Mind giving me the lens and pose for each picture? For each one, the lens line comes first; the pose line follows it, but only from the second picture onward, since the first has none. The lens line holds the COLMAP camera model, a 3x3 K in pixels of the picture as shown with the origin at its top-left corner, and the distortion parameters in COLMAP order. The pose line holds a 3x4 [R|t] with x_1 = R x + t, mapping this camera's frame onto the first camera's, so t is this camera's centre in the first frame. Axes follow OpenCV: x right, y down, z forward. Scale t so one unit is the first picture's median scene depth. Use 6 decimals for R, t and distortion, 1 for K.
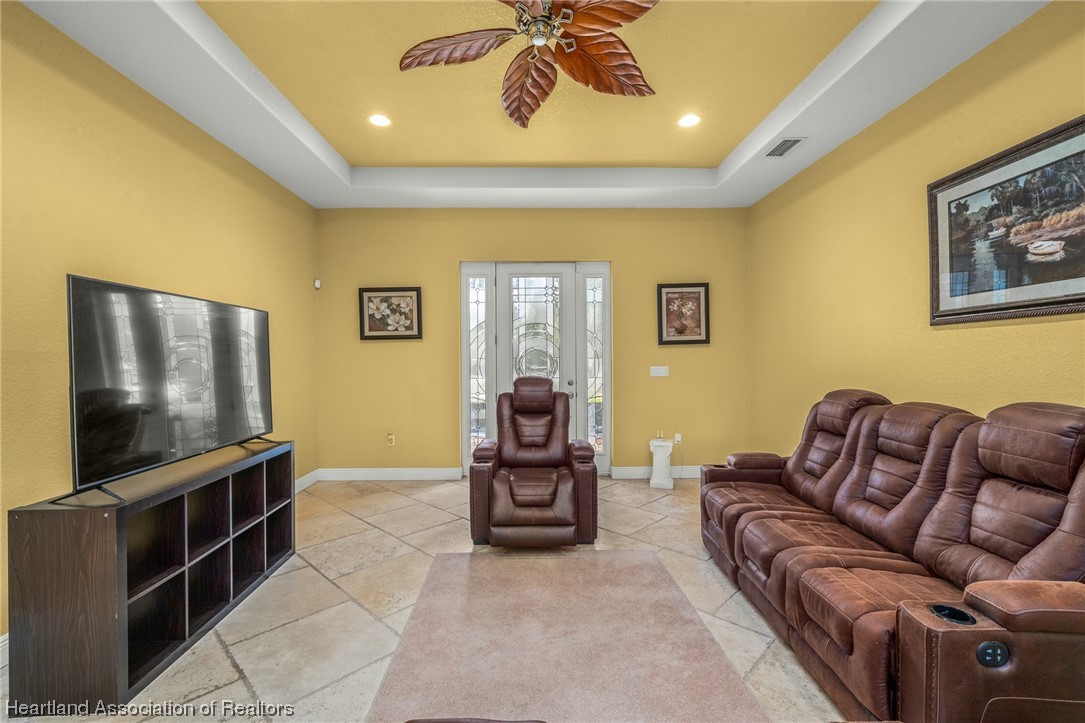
lens RADIAL K [[466.9, 0, 534.9], [0, 466.9, 359.2], [0, 0, 1]] dist [0.000340, 0.000222]
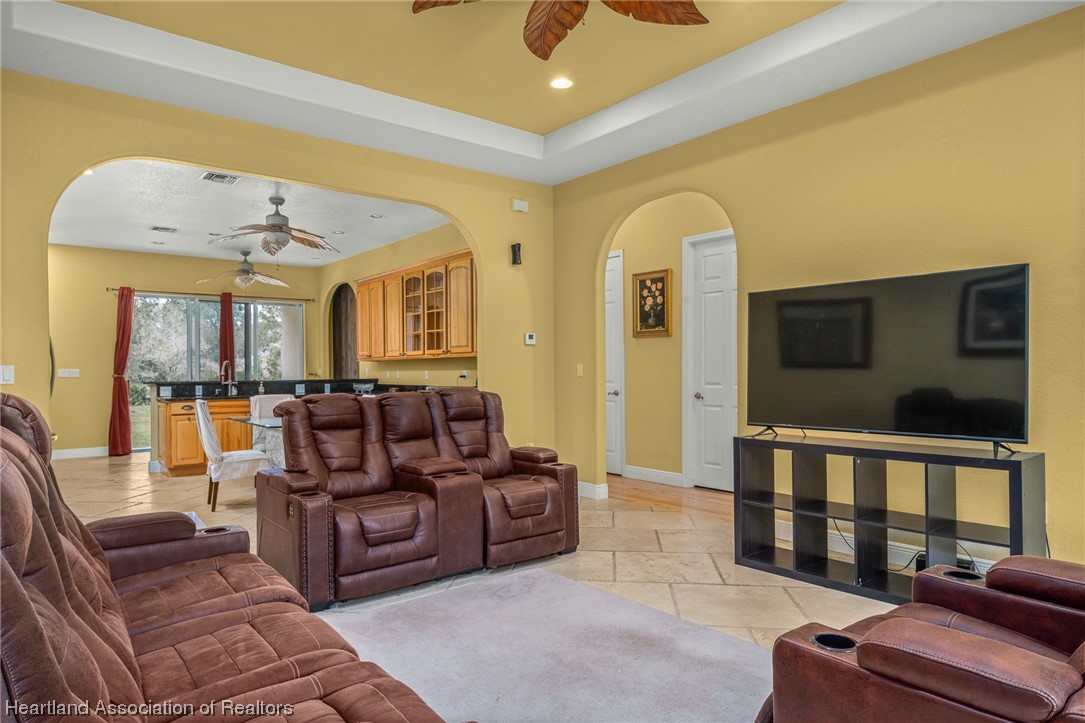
lens RADIAL K [[662.1, 0, 542.5], [0, 662.1, 369.4], [0, 0, 1]] dist [0.002374, 0.000166]
pose [[-0.788155, 0.012245, -0.615355, 0.477753], [0.011410, 0.999921, 0.005284, 0.032103], [0.615371, -0.002856, -0.788233, 1.118202]]
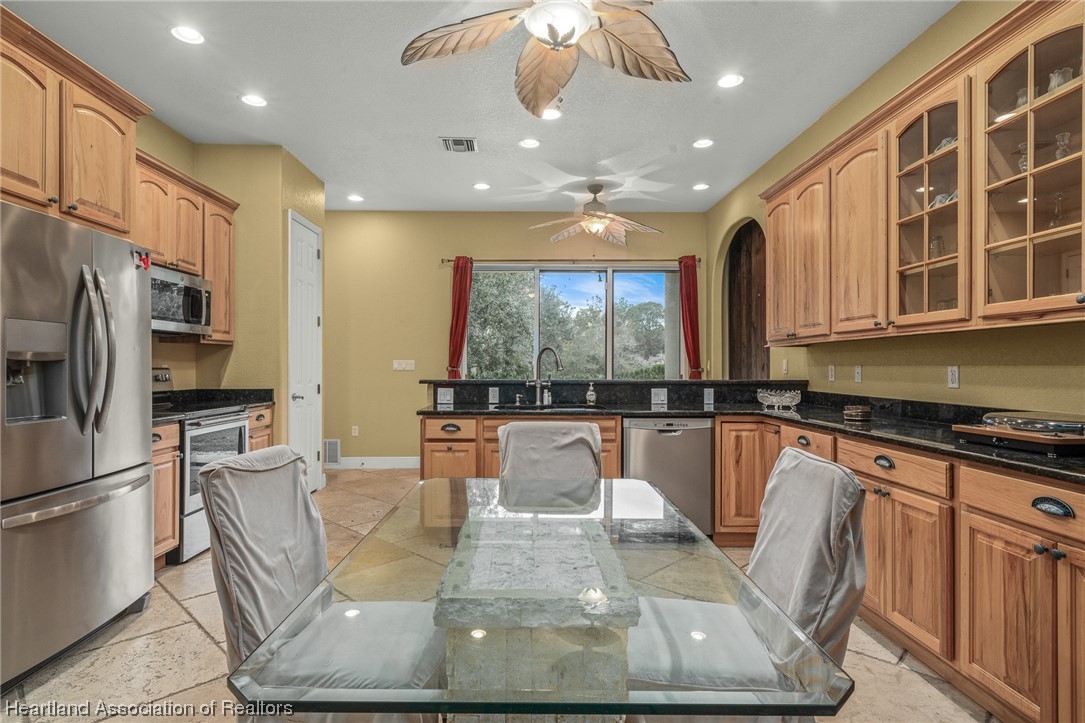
lens RADIAL K [[565.4, 0, 529.7], [0, 565.4, 364.2], [0, 0, 1]] dist [0.005702, 0.000258]
pose [[-0.999930, 0.006591, 0.009780, -0.042603], [0.006600, 0.999978, 0.000872, 0.037151], [-0.009774, 0.000937, -0.999952, -0.135655]]
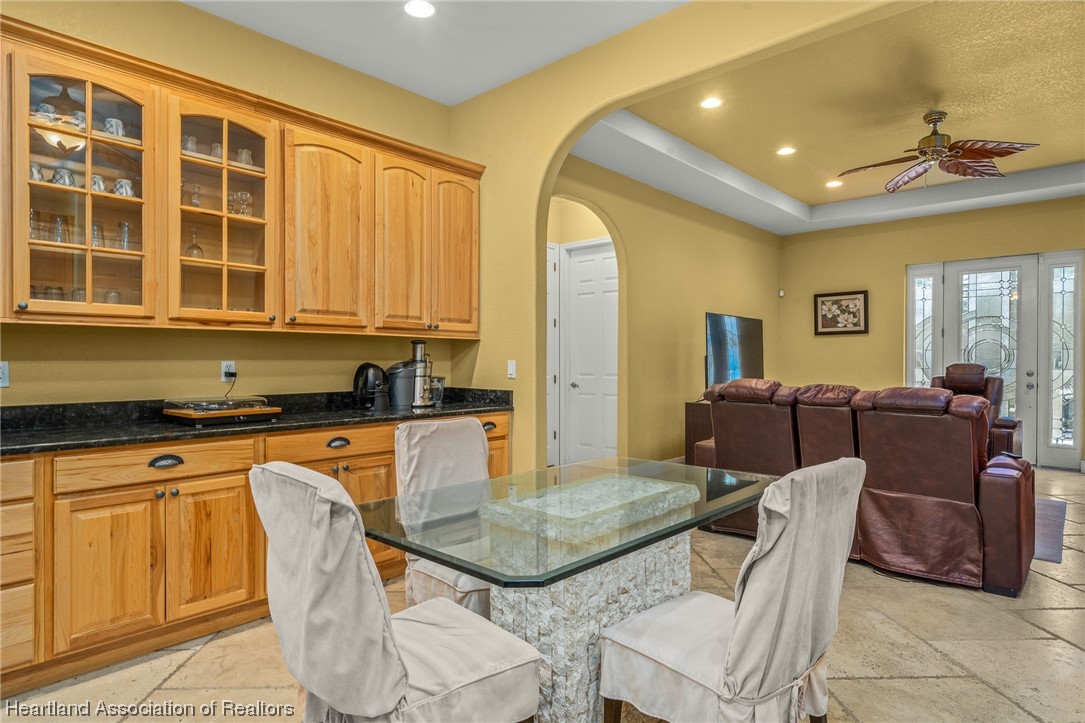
lens RADIAL K [[601.3, 0, 542.5], [0, 601.3, 361.5], [0, 0, 1]] dist [0.002816, 0.000443]
pose [[0.724370, 0.012422, -0.689299, 0.297015], [-0.009664, 0.999922, 0.007864, 0.033256], [0.689343, 0.000965, 0.724434, -0.944909]]
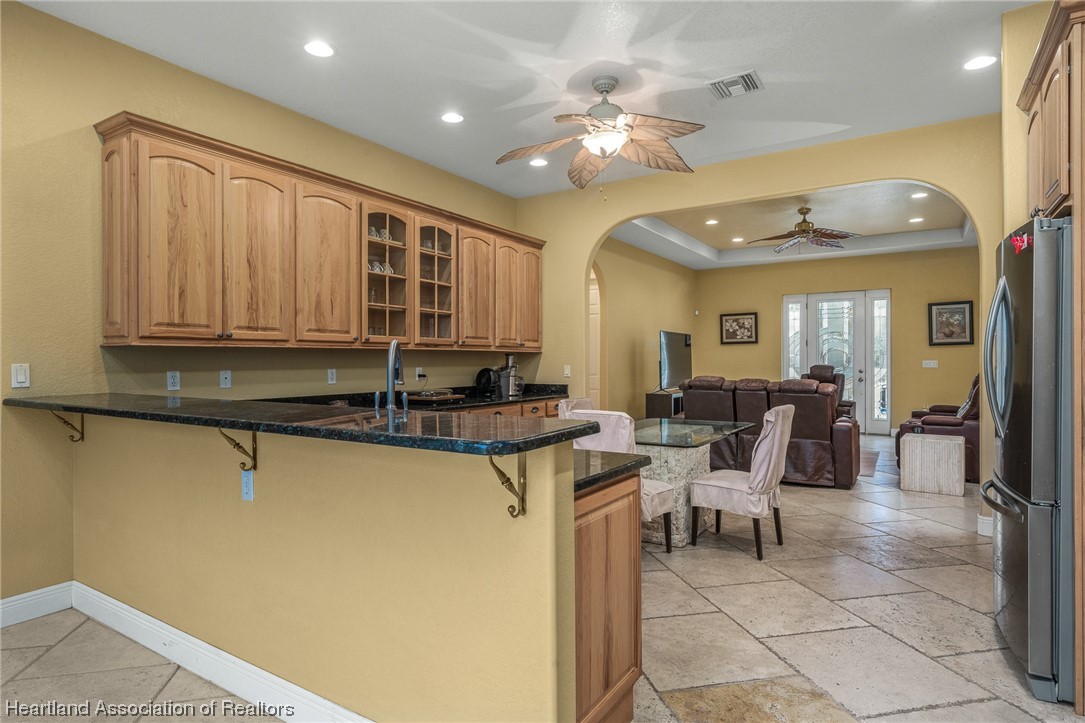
lens RADIAL K [[588.5, 0, 542.5], [0, 588.5, 361.5], [0, 0, 1]] dist [0.004522, 0.000998]
pose [[0.834253, 0.005670, -0.551353, 0.374666], [-0.004417, 0.999984, 0.003600, 0.023247], [0.551364, -0.000568, 0.834264, -1.597503]]
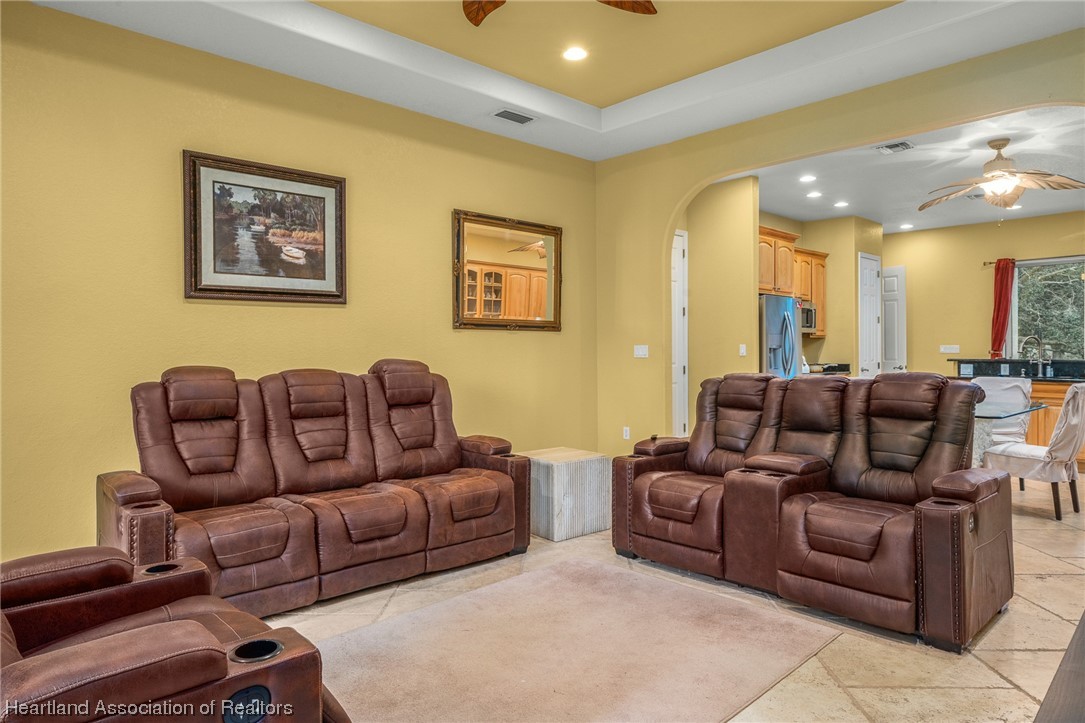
lens RADIAL K [[670.7, 0, 535.5], [0, 670.7, 351.1], [0, 0, 1]] dist [0.001667, 0.000161]
pose [[-0.669552, 0.009761, 0.742701, -0.487970], [0.010895, 0.999935, -0.003320, 0.037279], [-0.742685, 0.005869, -0.669615, 1.040392]]
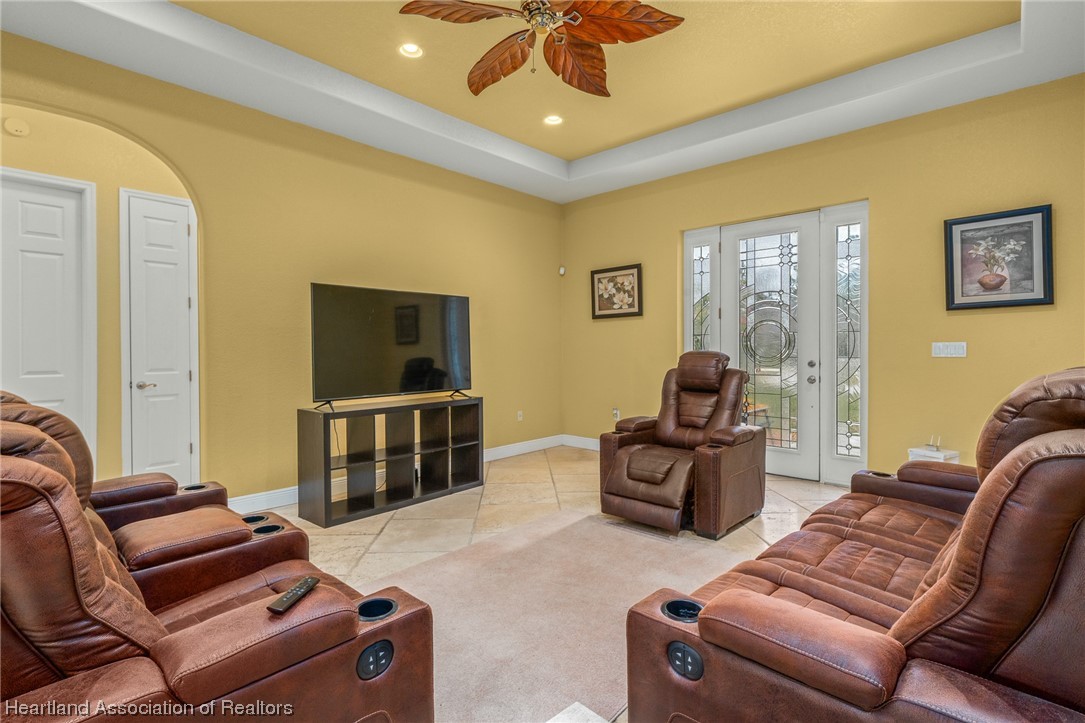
lens RADIAL K [[517.4, 0, 535.5], [0, 517.4, 353.3], [0, 0, 1]] dist [-0.001246, -0.000632]
pose [[0.724113, 0.008705, -0.689627, 0.481515], [-0.001007, 0.999933, 0.011565, 0.032506], [0.689681, -0.007680, 0.724073, 0.064148]]
